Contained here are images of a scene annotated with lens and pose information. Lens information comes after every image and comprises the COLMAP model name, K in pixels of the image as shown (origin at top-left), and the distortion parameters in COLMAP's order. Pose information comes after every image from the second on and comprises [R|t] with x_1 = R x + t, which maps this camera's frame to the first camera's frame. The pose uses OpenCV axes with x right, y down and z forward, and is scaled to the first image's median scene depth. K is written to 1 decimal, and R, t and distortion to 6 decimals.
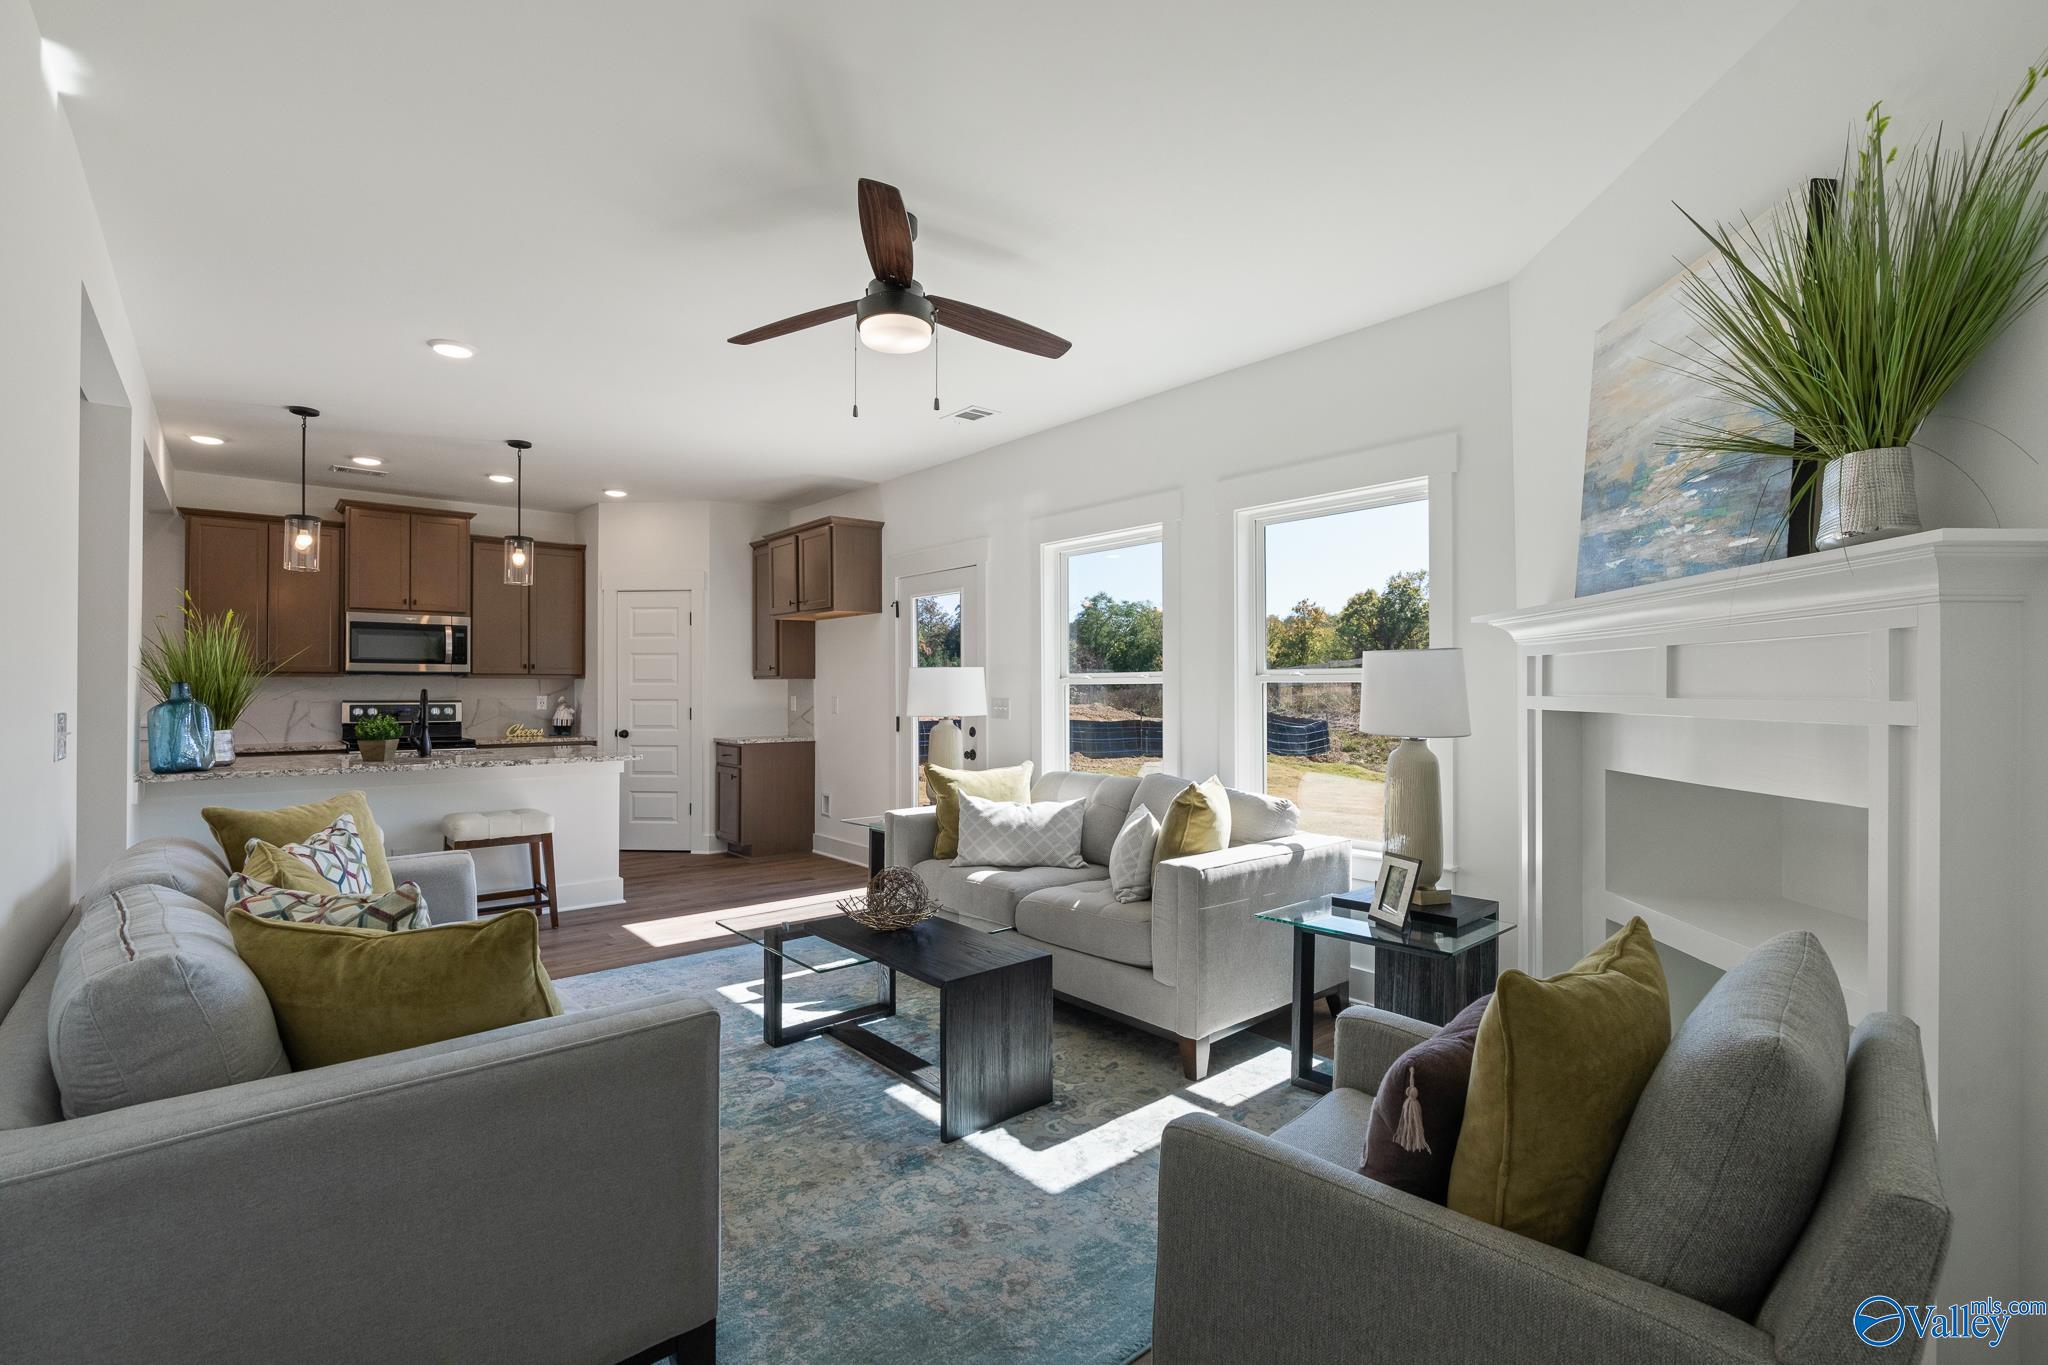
lens RADIAL K [[941.7, 0, 1020.5], [0, 941.7, 678.2], [0, 0, 1]] dist [-0.002369, -0.000515]
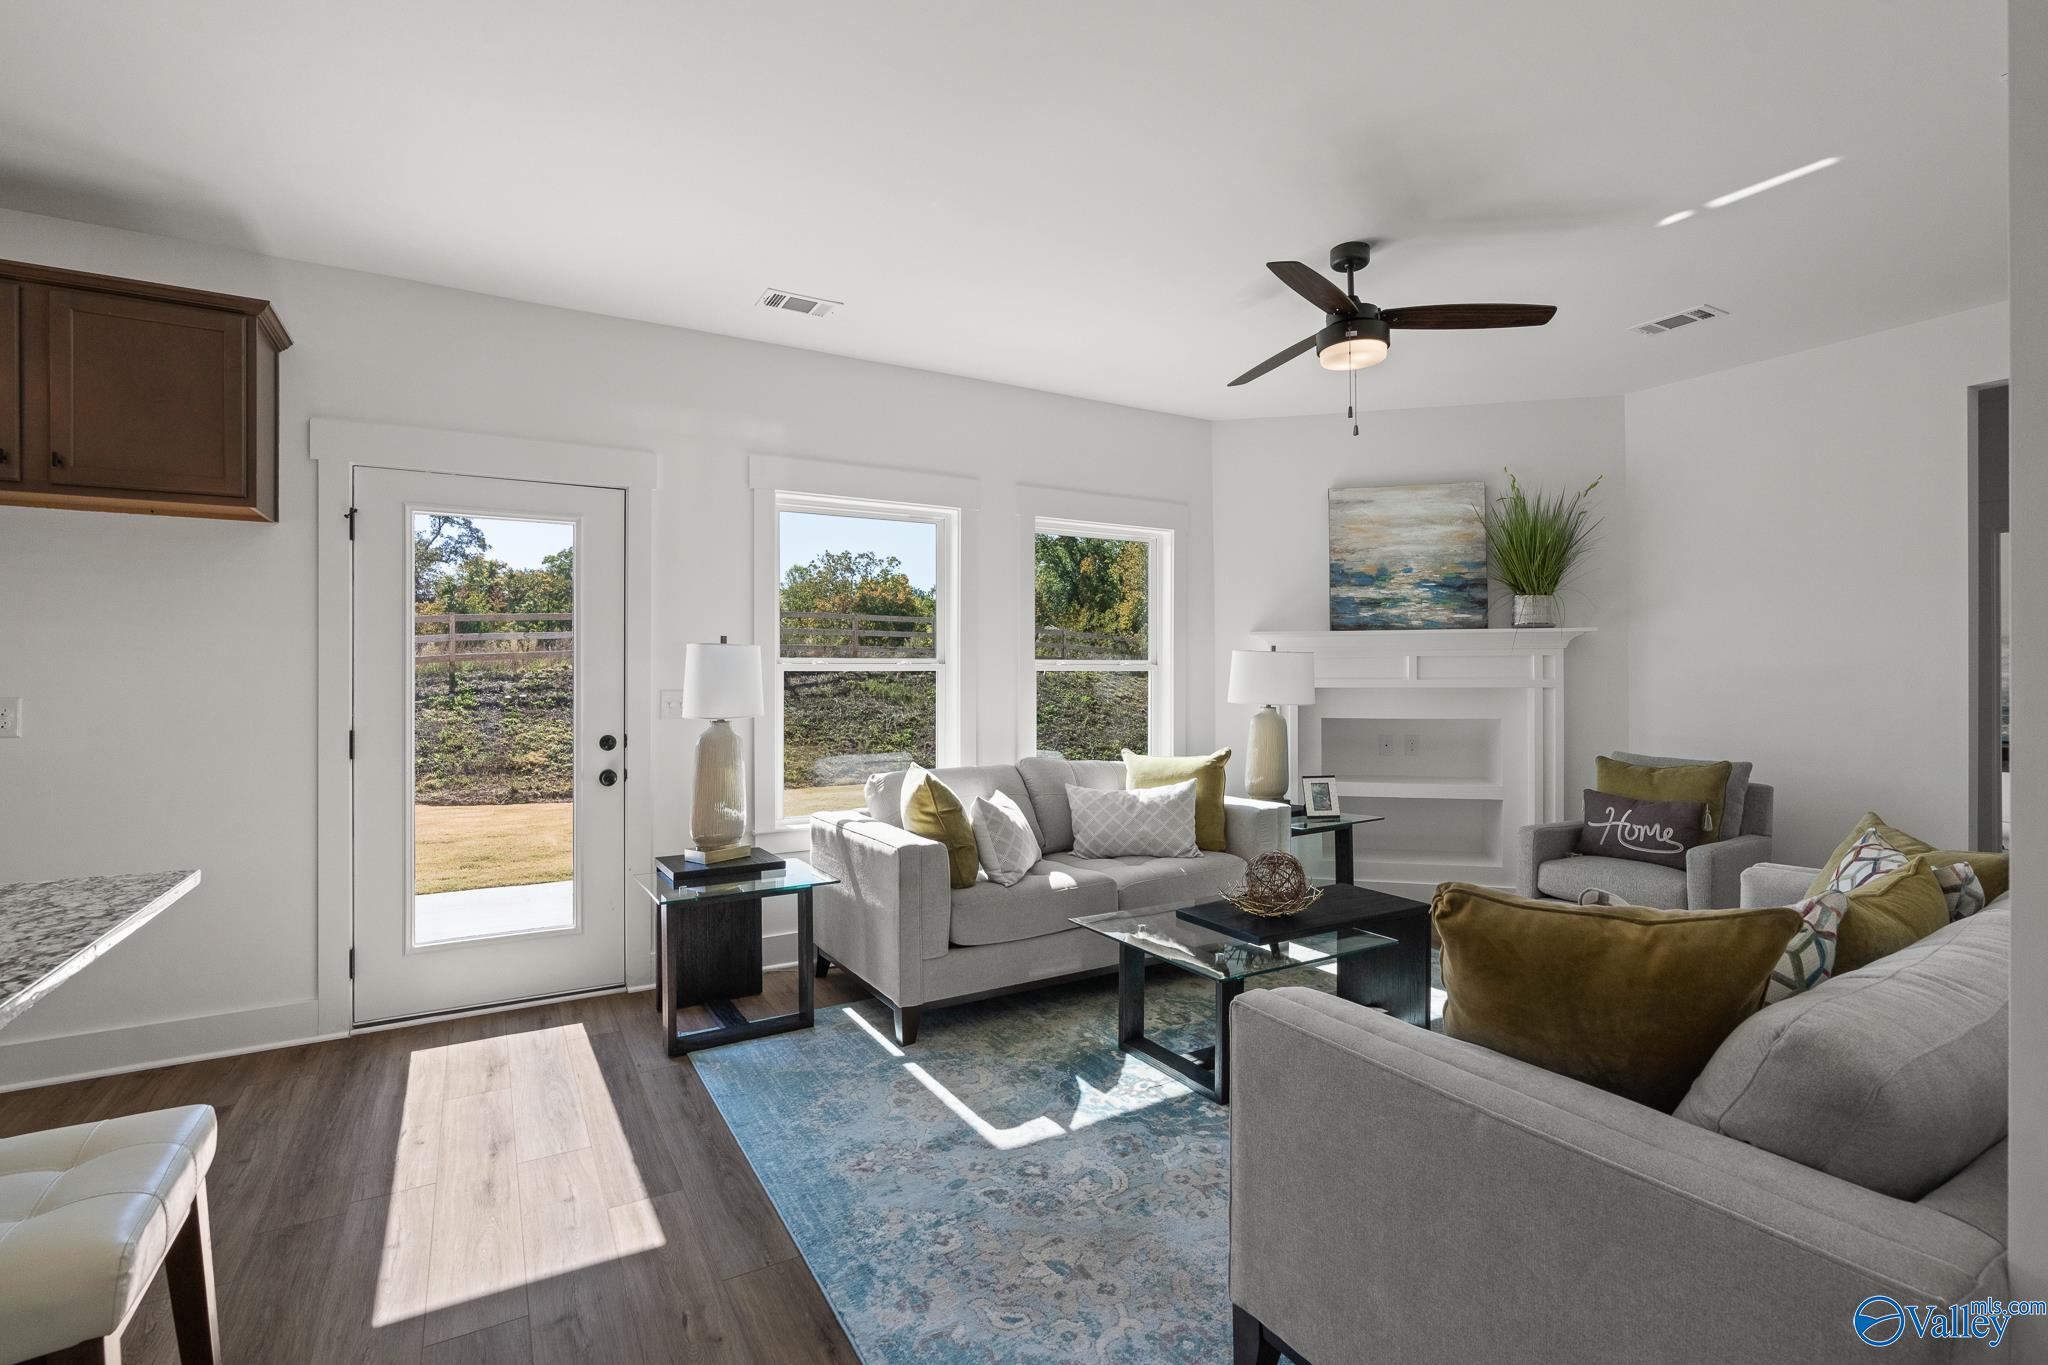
lens RADIAL K [[941.7, 0, 1020.5], [0, 941.7, 678.2], [0, 0, 1]] dist [-0.002369, -0.000515]
pose [[0.179273, -0.001358, 0.983798, -0.904390], [-0.011426, 0.999929, 0.003462, 0.009387], [-0.983733, -0.011862, 0.179244, 0.841851]]
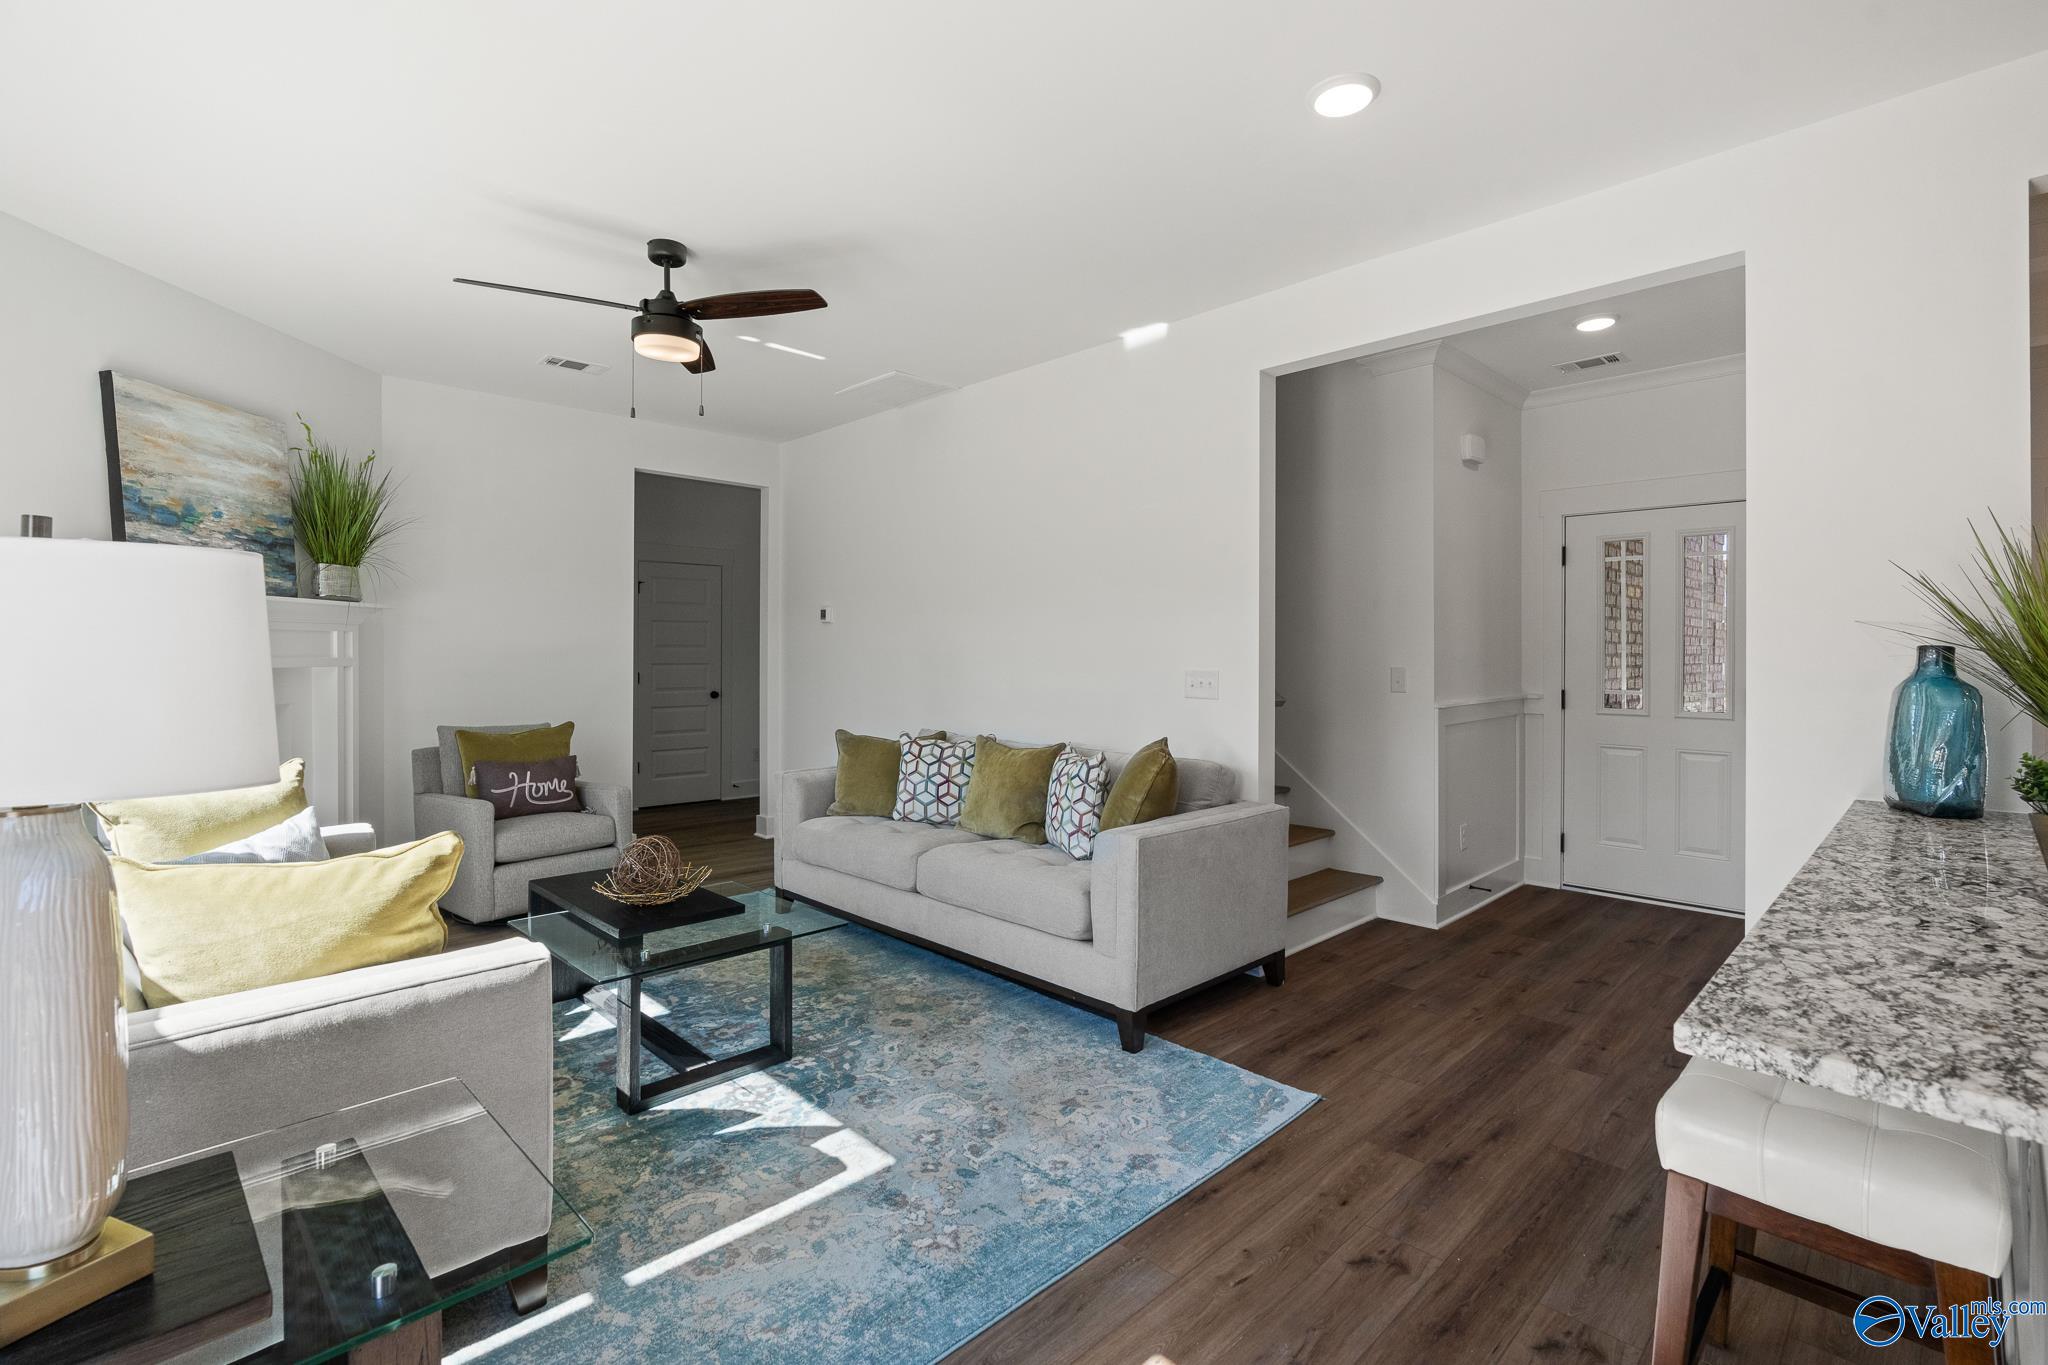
lens RADIAL K [[941.7, 0, 1020.5], [0, 941.7, 678.2], [0, 0, 1]] dist [-0.002369, -0.000515]
pose [[-0.997751, -0.000684, -0.067032, -0.337269], [-0.001632, 0.999899, 0.014095, 0.014621], [0.067015, 0.014173, -0.997651, 1.546836]]
